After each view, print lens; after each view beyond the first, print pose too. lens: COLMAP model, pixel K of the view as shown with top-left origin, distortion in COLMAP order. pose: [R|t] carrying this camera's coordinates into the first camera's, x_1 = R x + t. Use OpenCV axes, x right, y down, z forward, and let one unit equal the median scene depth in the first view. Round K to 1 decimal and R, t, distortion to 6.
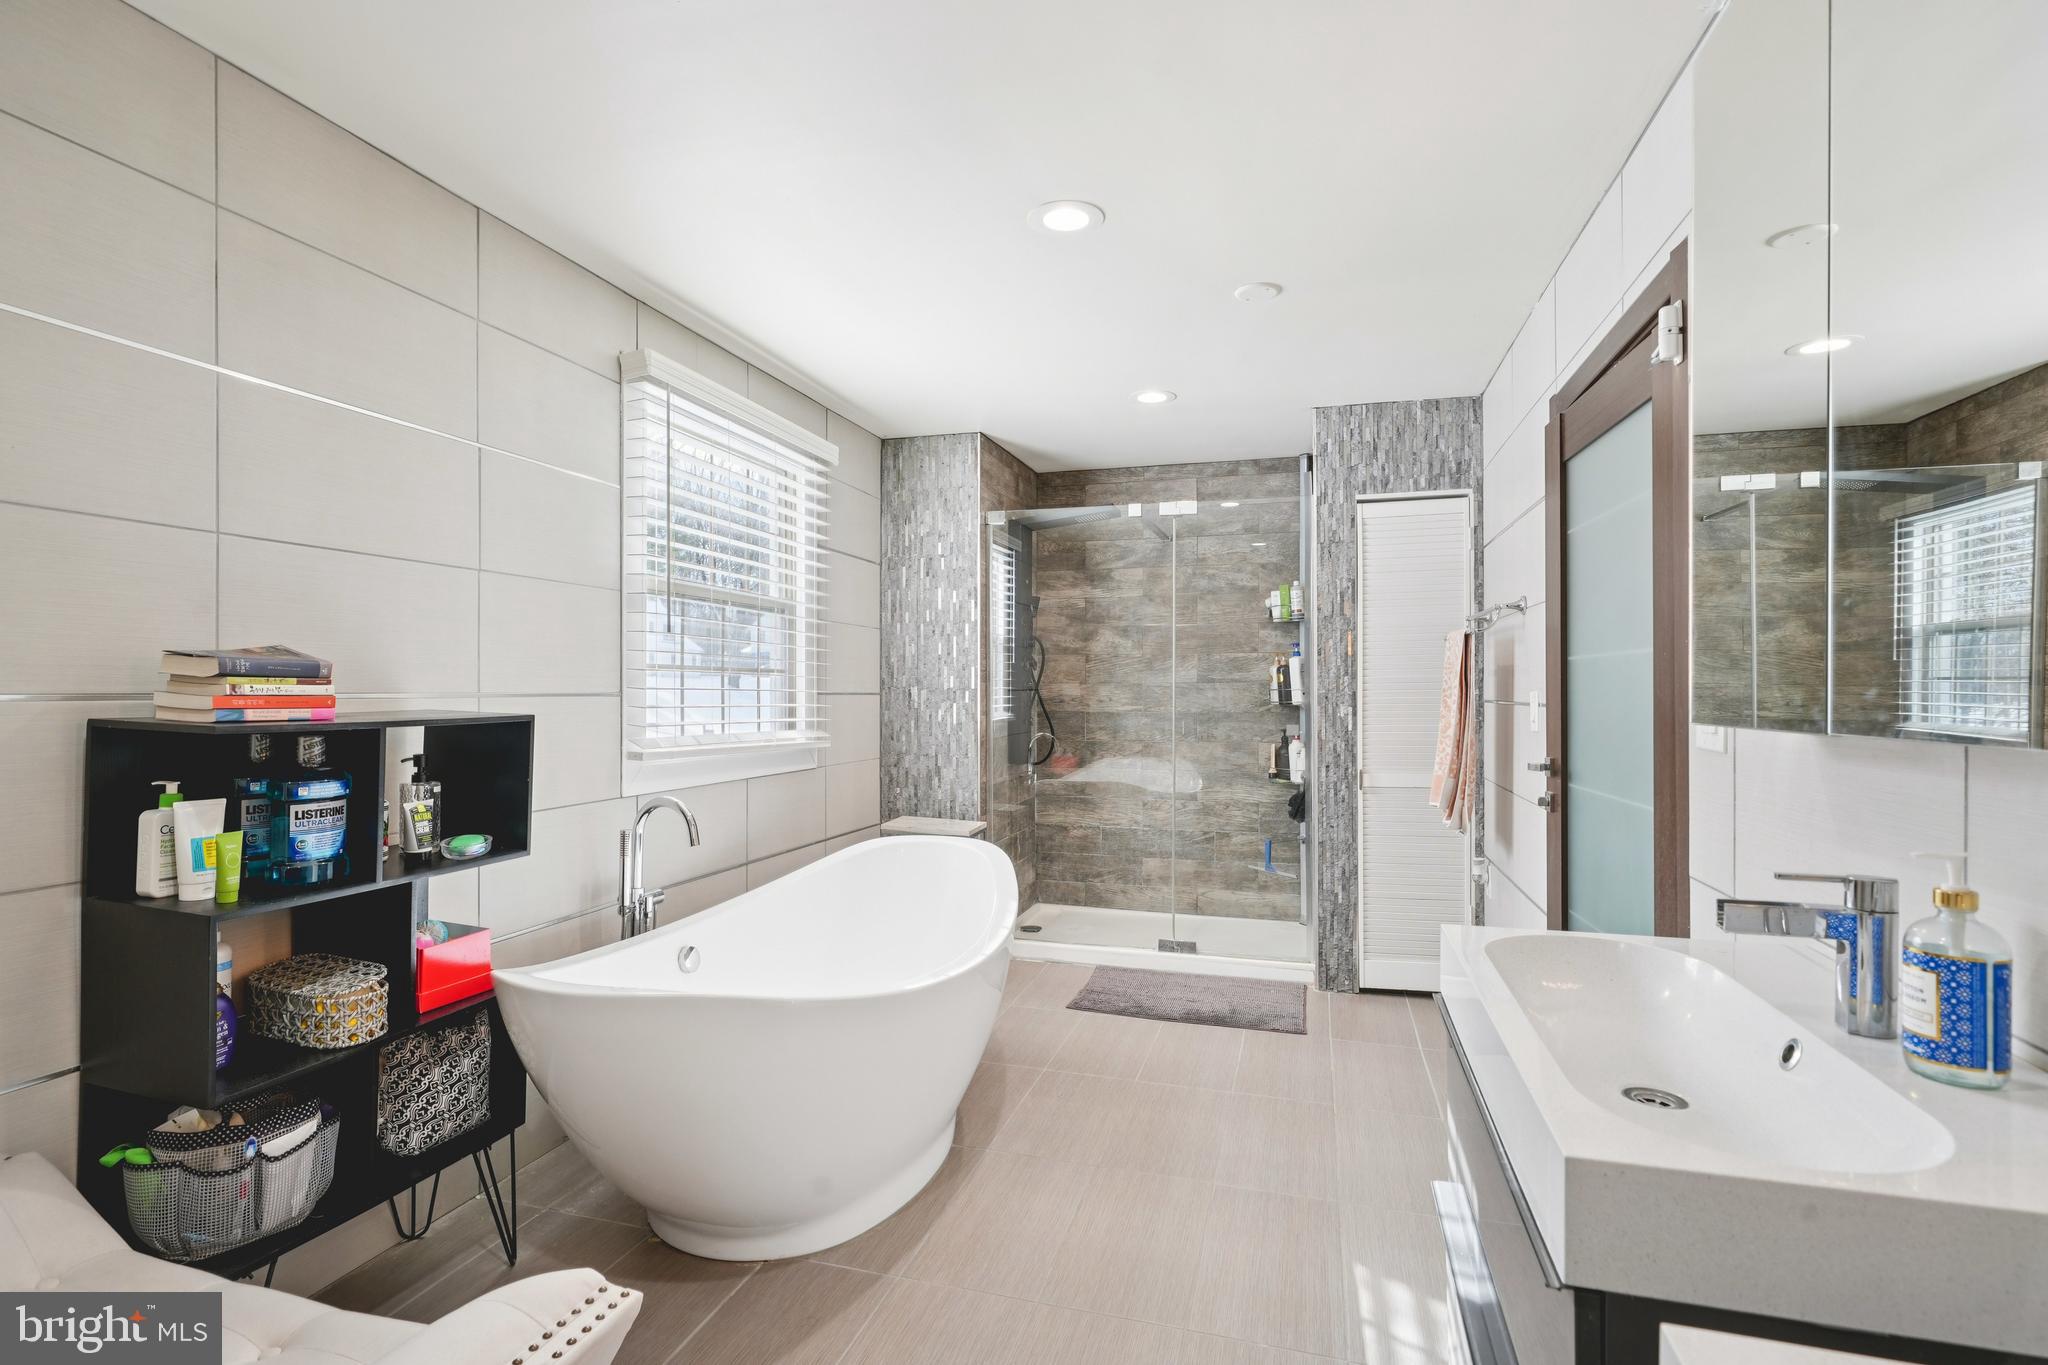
lens RADIAL K [[996.6, 0, 1020.3], [0, 996.6, 676.1], [0, 0, 1]] dist [-0.001322, -0.000041]
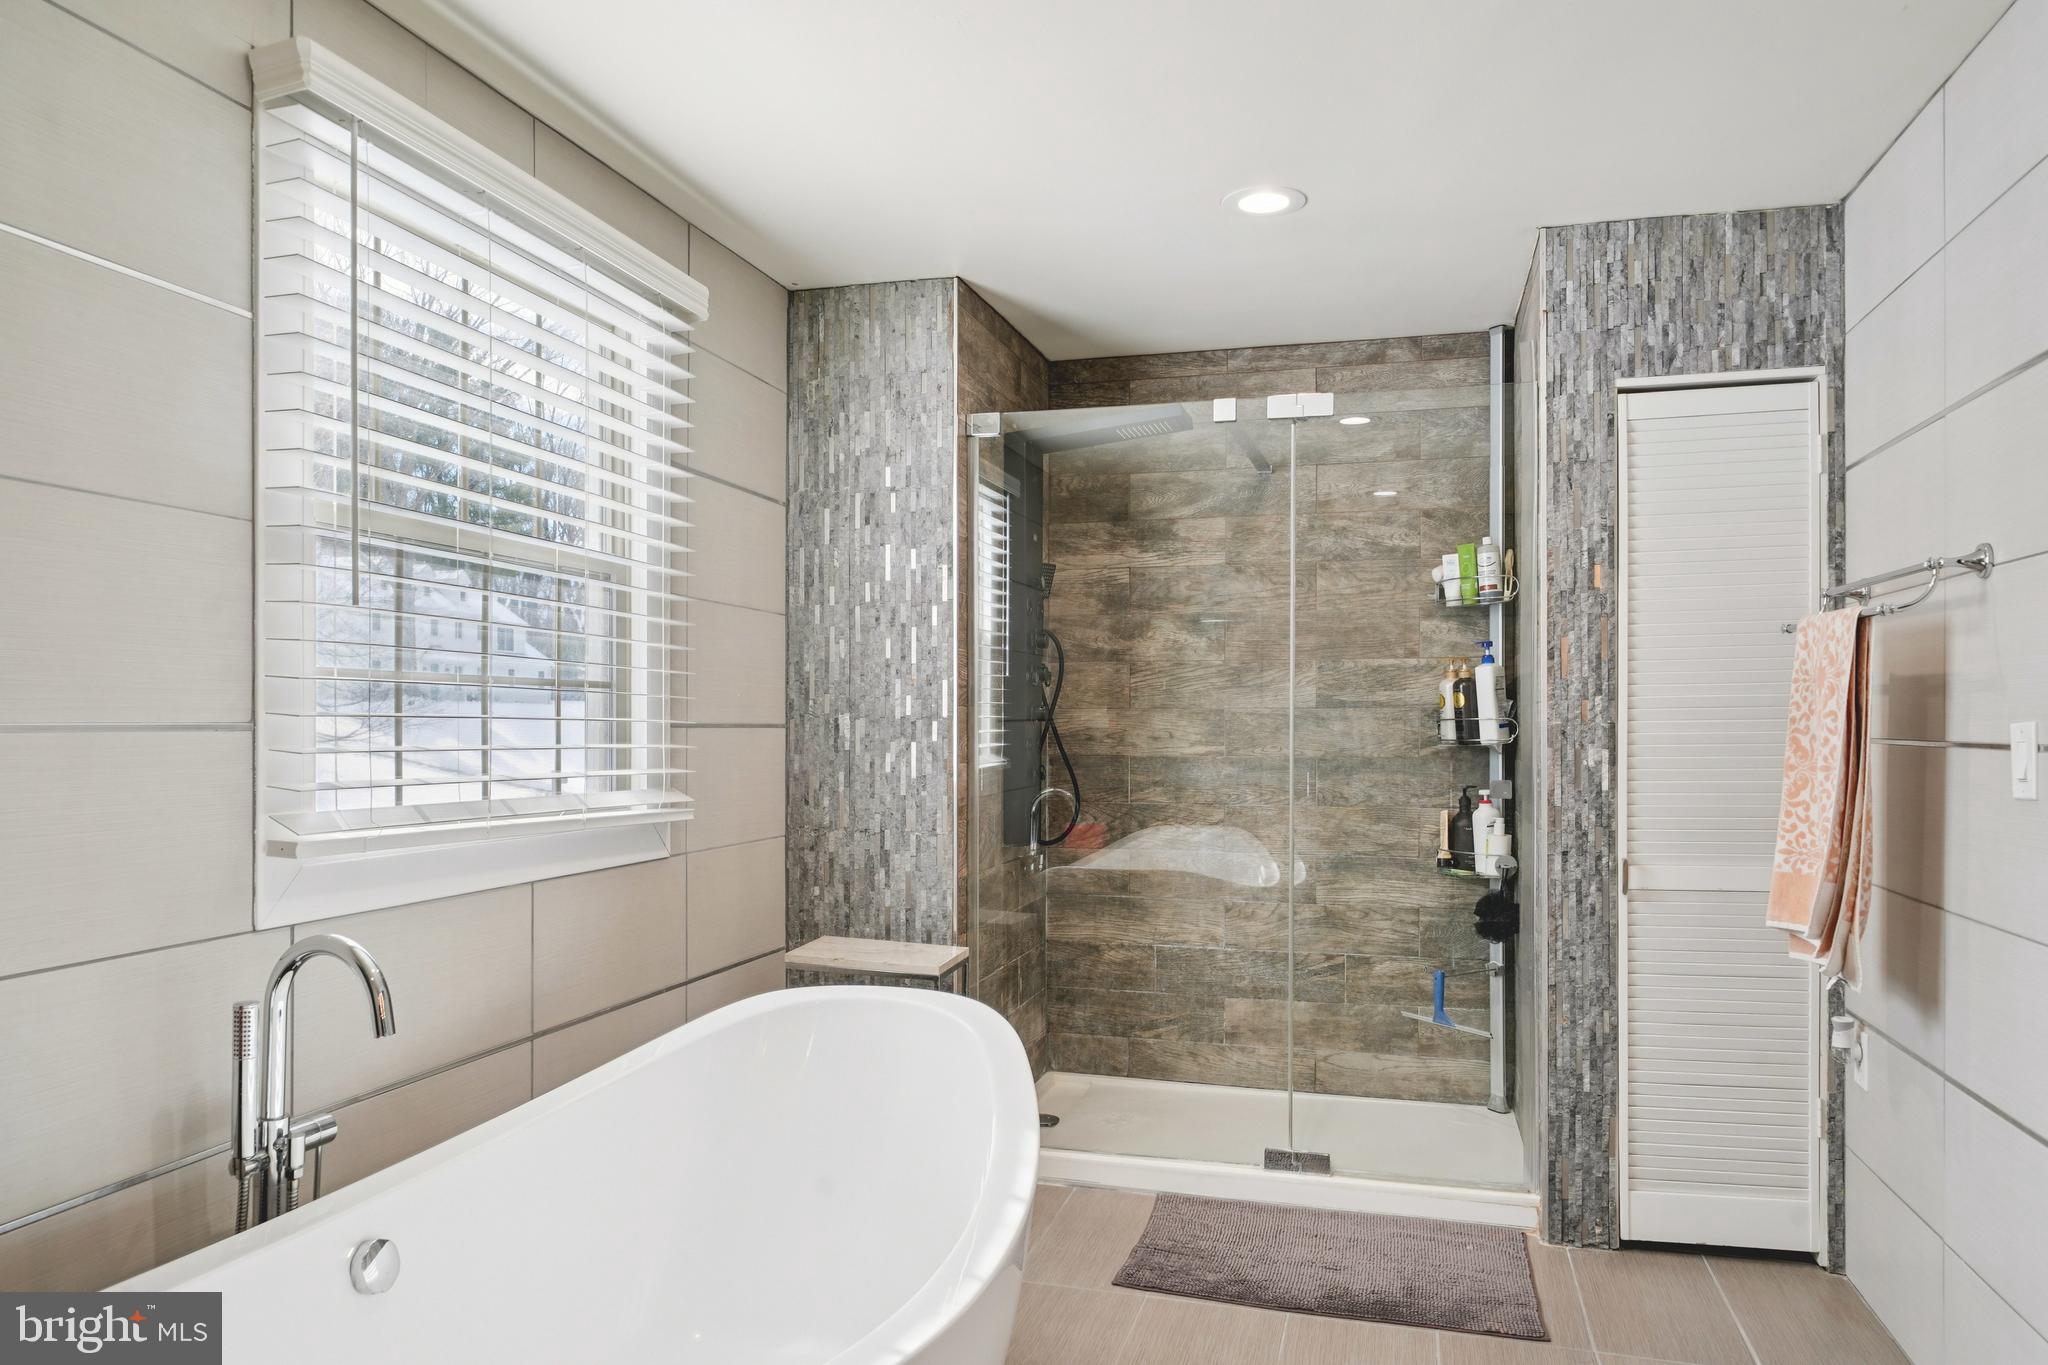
lens RADIAL K [[1406.0, 0, 1027.0], [0, 1406.0, 702.9], [0, 0, 1]] dist [0.008261, 0.002304]
pose [[0.999860, 0.001067, 0.016692, -0.014759], [-0.001095, 0.999998, 0.001648, 0.003287], [-0.016690, -0.001666, 0.999859, 0.196204]]
